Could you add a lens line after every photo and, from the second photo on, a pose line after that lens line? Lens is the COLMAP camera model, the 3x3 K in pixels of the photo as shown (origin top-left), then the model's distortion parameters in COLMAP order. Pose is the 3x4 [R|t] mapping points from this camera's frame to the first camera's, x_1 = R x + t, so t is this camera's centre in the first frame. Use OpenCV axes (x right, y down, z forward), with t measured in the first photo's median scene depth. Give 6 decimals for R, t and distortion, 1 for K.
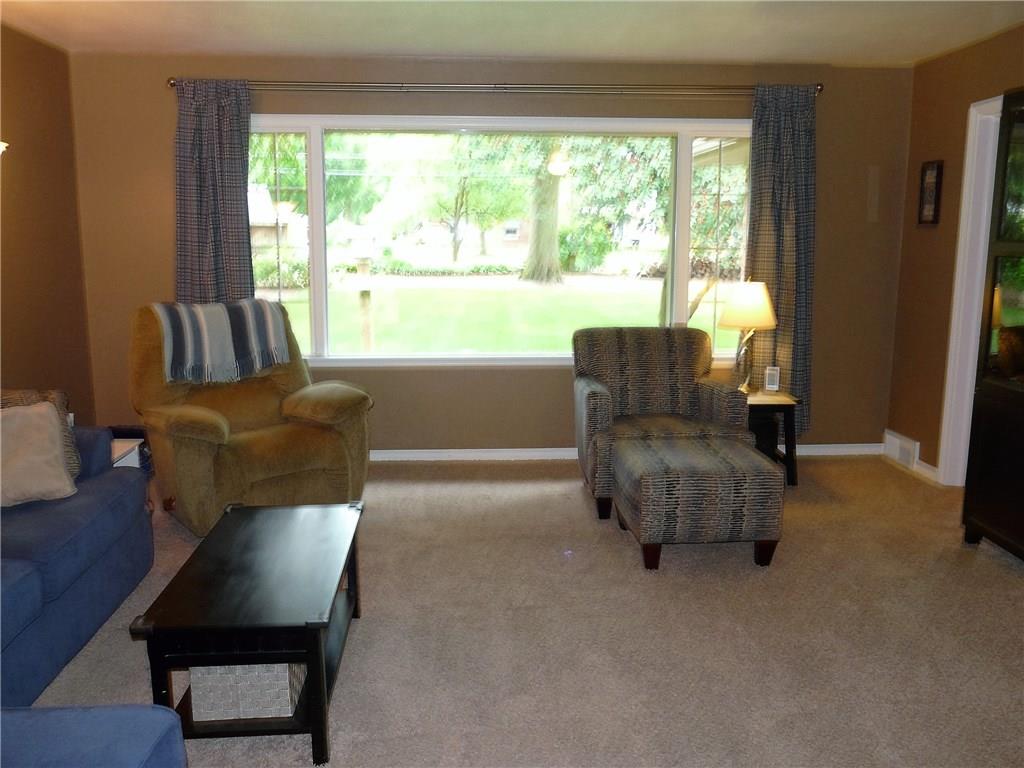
lens RADIAL K [[840.4, 0, 511.7], [0, 840.4, 361.9], [0, 0, 1]] dist [0.031733, 0.000528]
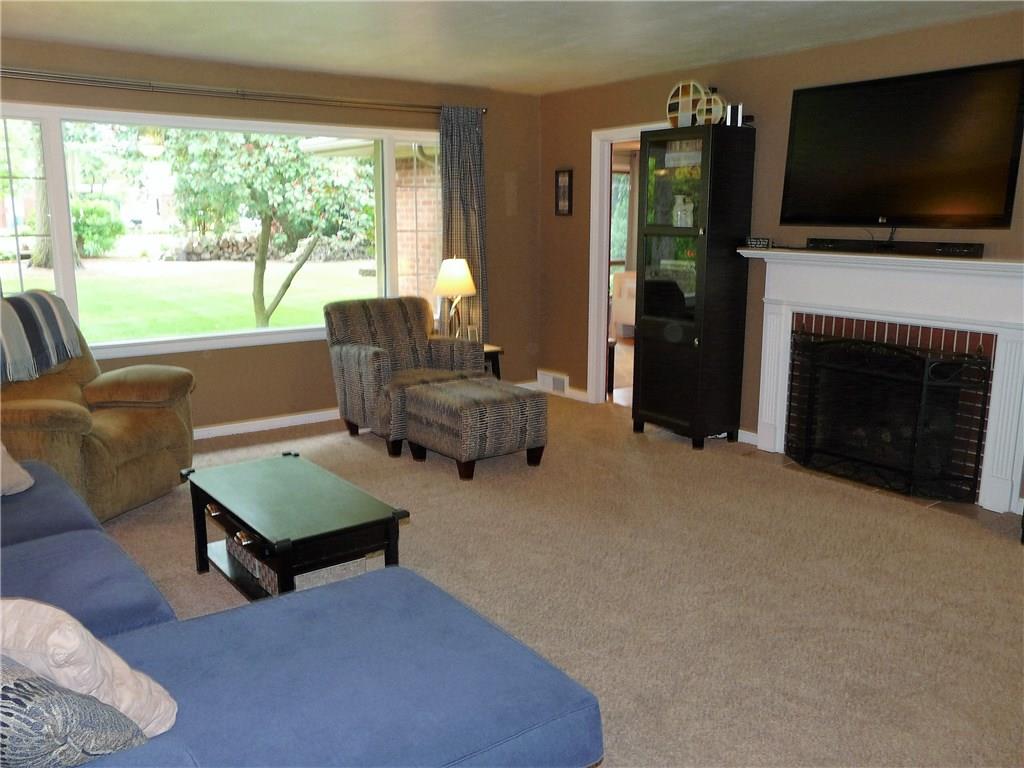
lens RADIAL K [[837.3, 0, 516.4], [0, 837.3, 384.6], [0, 0, 1]] dist [-0.092050, 0.070710]
pose [[0.843140, -0.106809, 0.526978, -0.317093], [0.078151, 0.994007, 0.076431, 0.001587], [-0.531984, -0.023258, 0.846435, -0.103518]]
